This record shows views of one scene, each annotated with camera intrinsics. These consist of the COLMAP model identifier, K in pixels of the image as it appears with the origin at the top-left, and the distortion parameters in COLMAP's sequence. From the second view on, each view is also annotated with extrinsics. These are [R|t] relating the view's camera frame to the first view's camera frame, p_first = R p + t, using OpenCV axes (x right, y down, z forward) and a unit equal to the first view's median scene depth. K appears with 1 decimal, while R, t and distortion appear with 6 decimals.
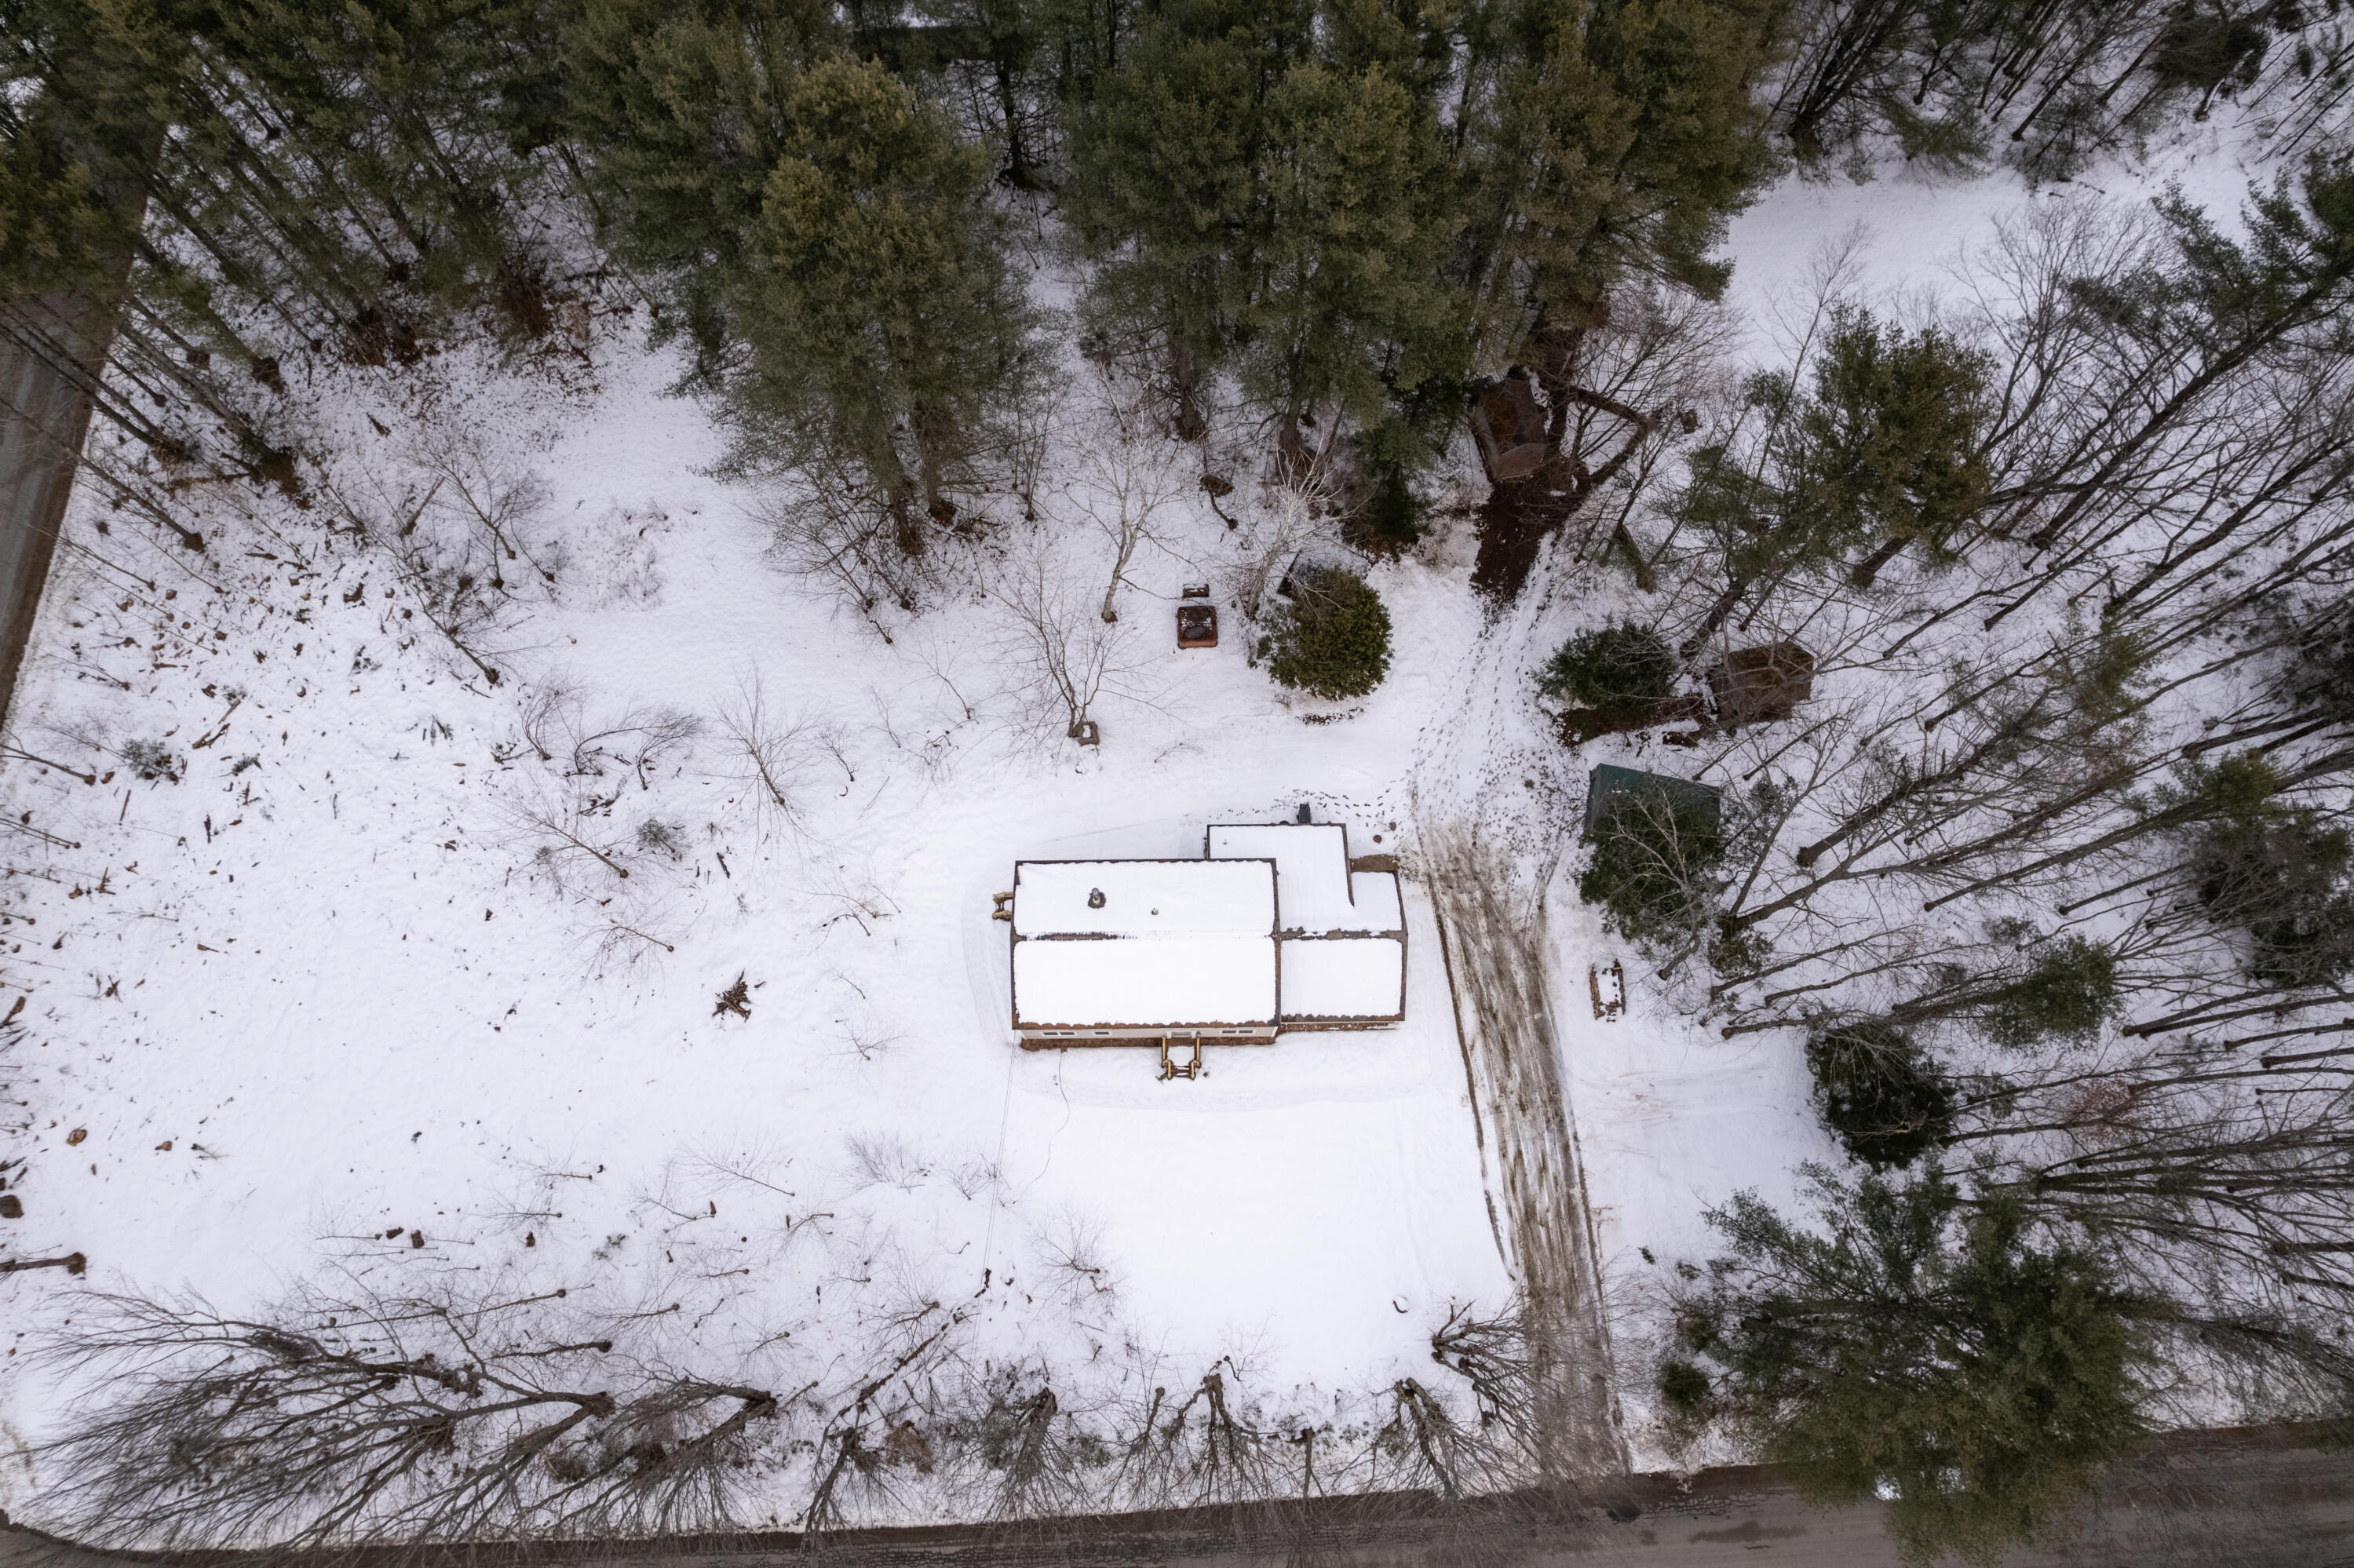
lens RADIAL K [[1519.2, 0, 1165.1], [0, 1519.2, 806.4], [0, 0, 1]] dist [-0.076858, 0.072661]
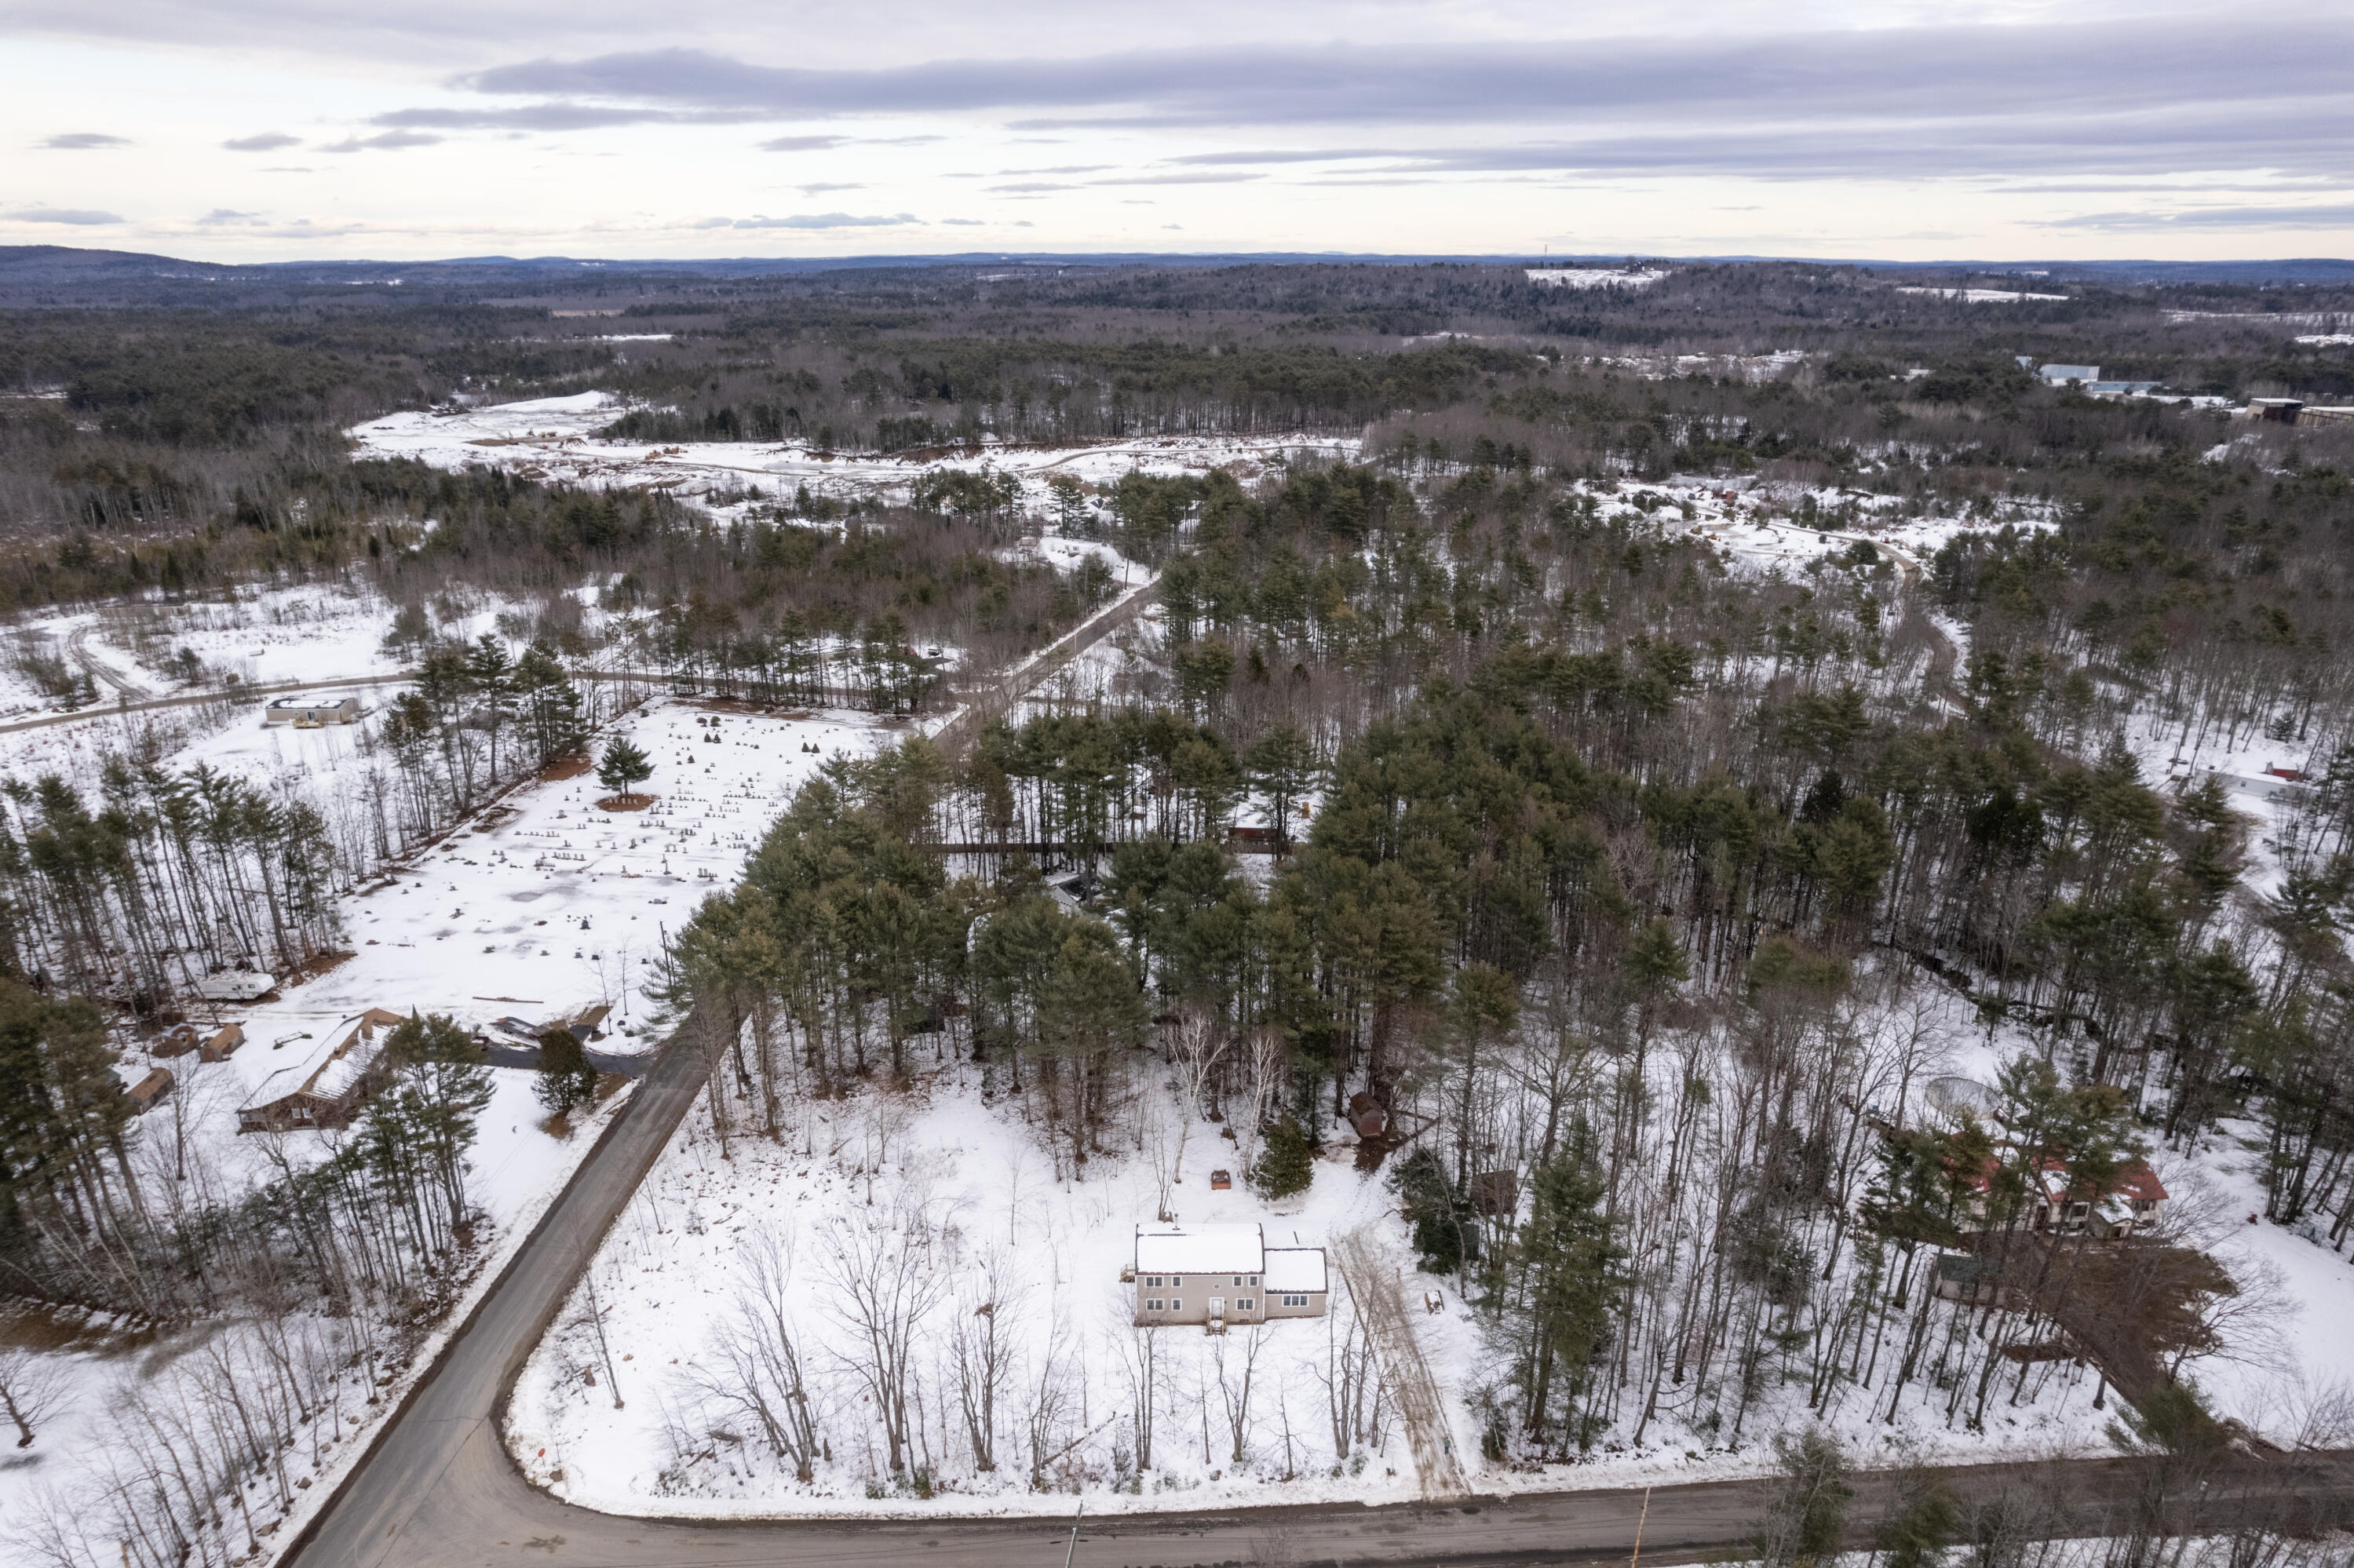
lens RADIAL K [[1519.2, 0, 1175.1], [0, 1519.2, 788.4], [0, 0, 1]] dist [-0.076858, 0.072661]
pose [[0.999969, 0.007291, -0.003041, -0.038990], [-0.006789, 0.596395, -0.802662, 1.211852], [-0.004039, 0.802658, 0.596426, -0.653013]]
